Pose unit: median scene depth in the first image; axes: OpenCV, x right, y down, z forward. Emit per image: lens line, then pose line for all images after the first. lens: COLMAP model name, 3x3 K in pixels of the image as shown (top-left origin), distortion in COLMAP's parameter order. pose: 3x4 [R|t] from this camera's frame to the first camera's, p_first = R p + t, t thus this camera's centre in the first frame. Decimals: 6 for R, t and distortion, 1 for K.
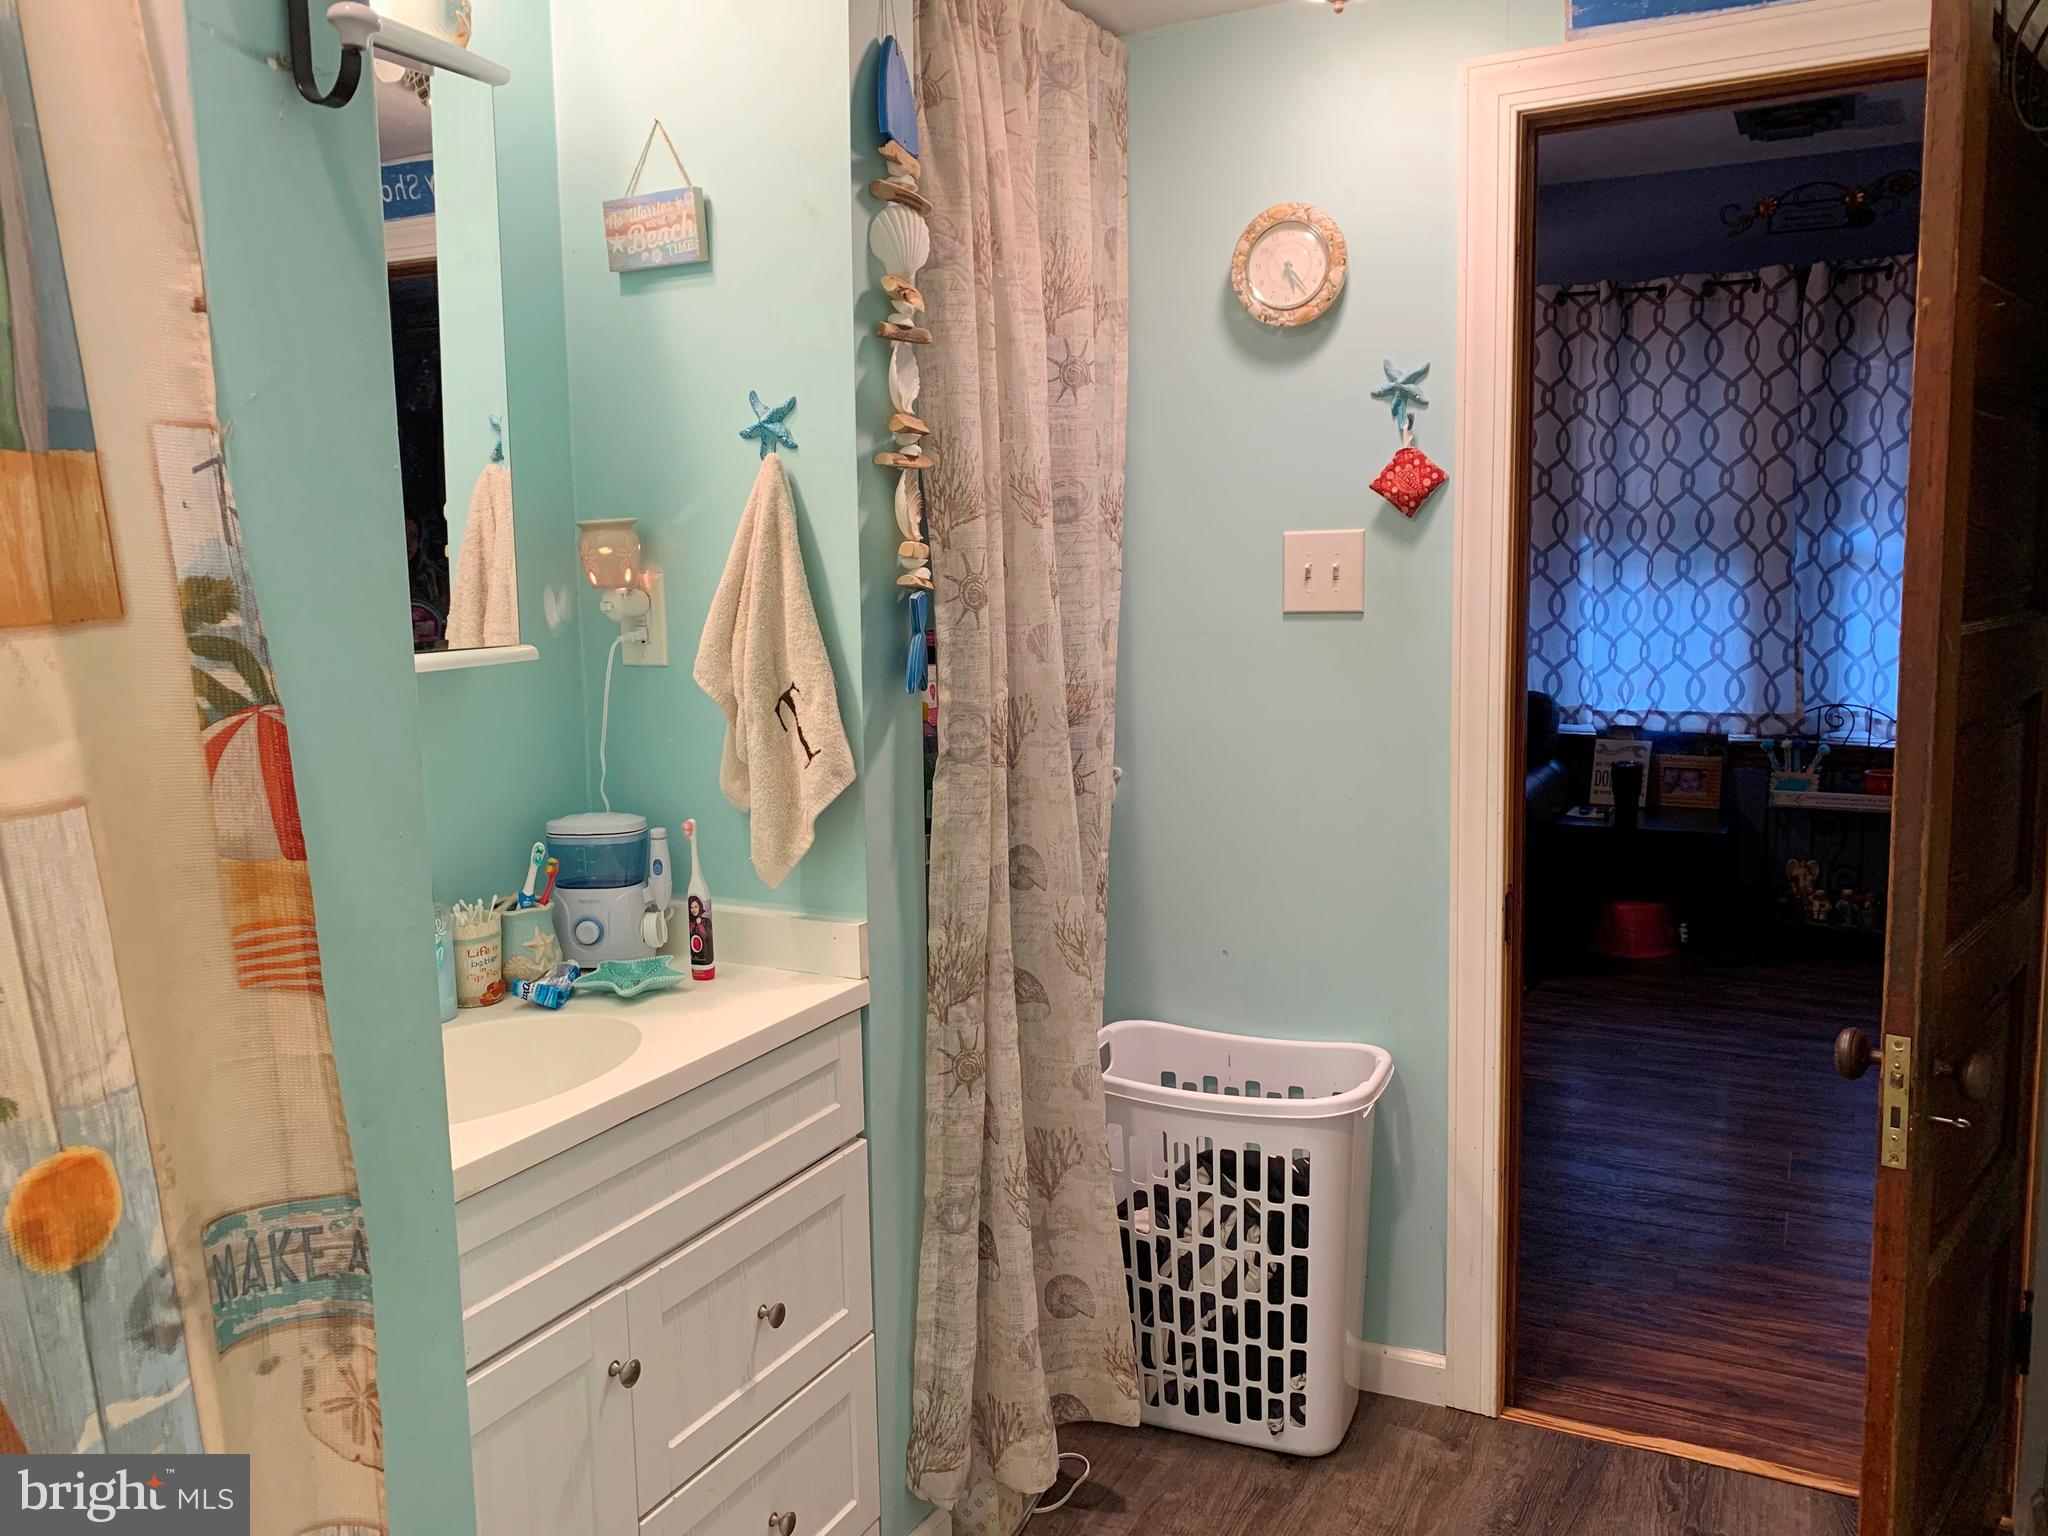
lens RADIAL K [[1562.2, 0, 1013.5], [0, 1562.2, 775.4], [0, 0, 1]] dist [0.021063, -0.028173]
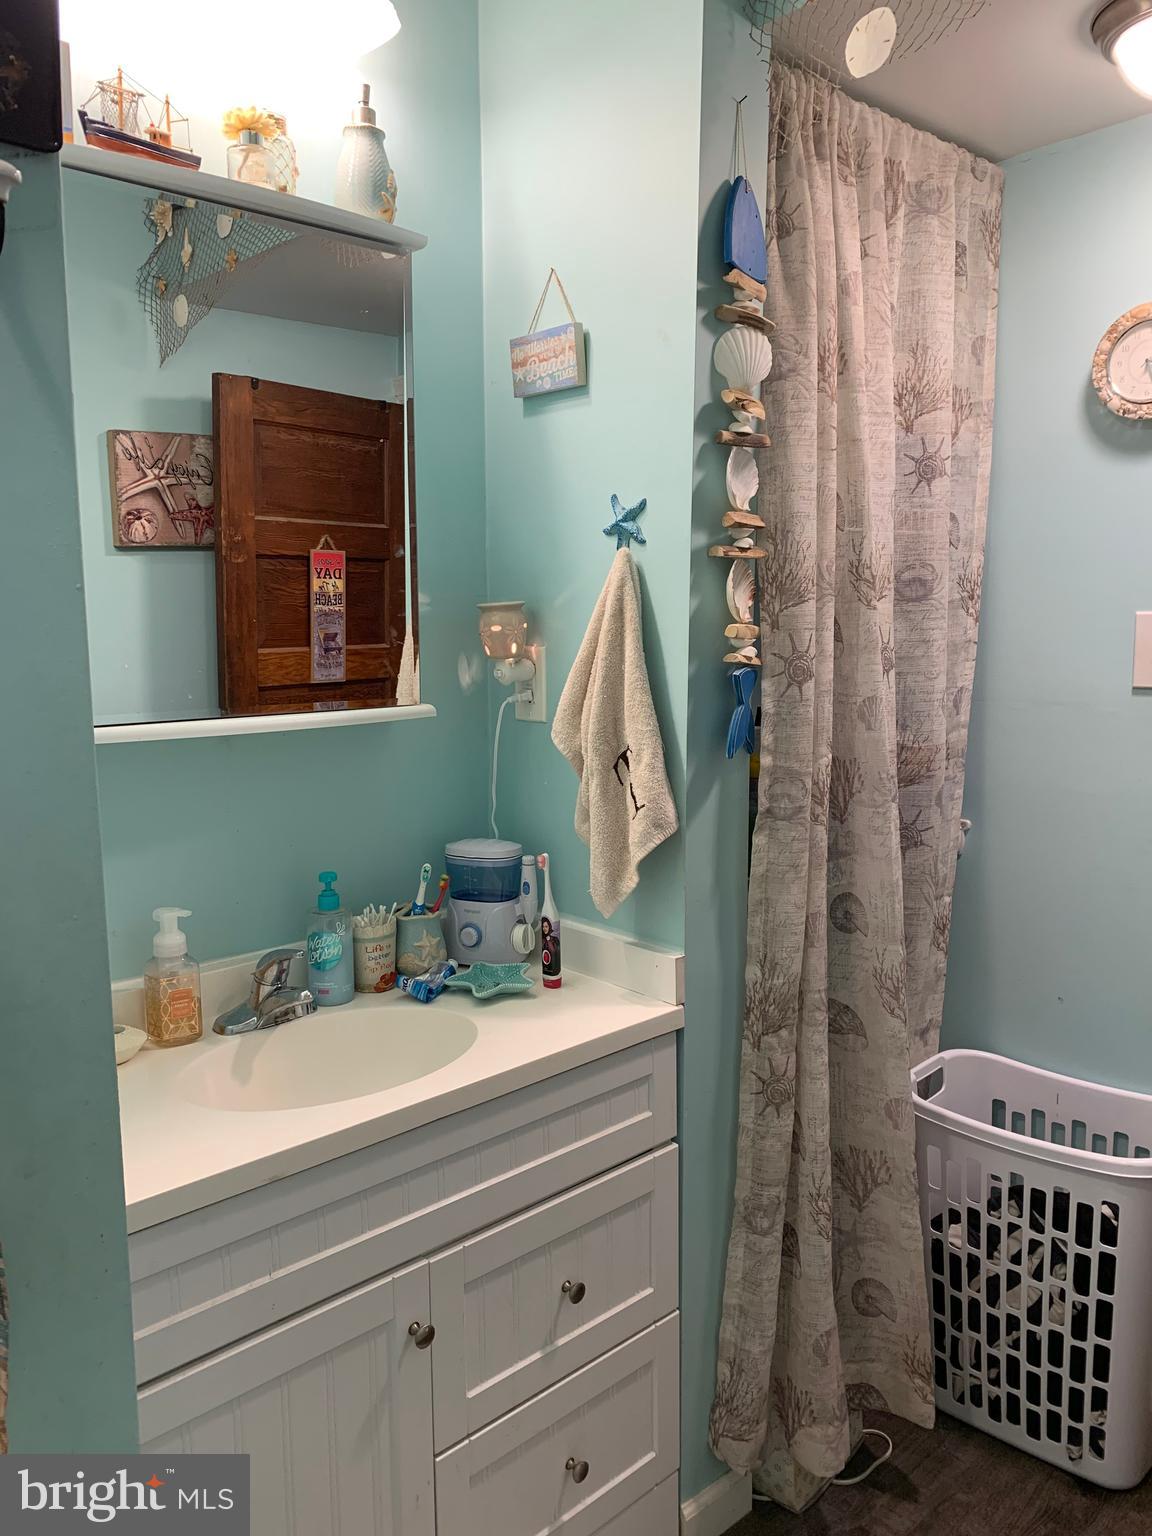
lens RADIAL K [[1171.7, 0, 579.0], [0, 1171.7, 765.0], [0, 0, 1]] dist [0.021063, -0.028173]
pose [[0.945656, 0.053418, -0.320752, 0.096111], [-0.054836, 0.998485, 0.004619, -0.043110], [0.320513, 0.013220, 0.947152, 0.154216]]
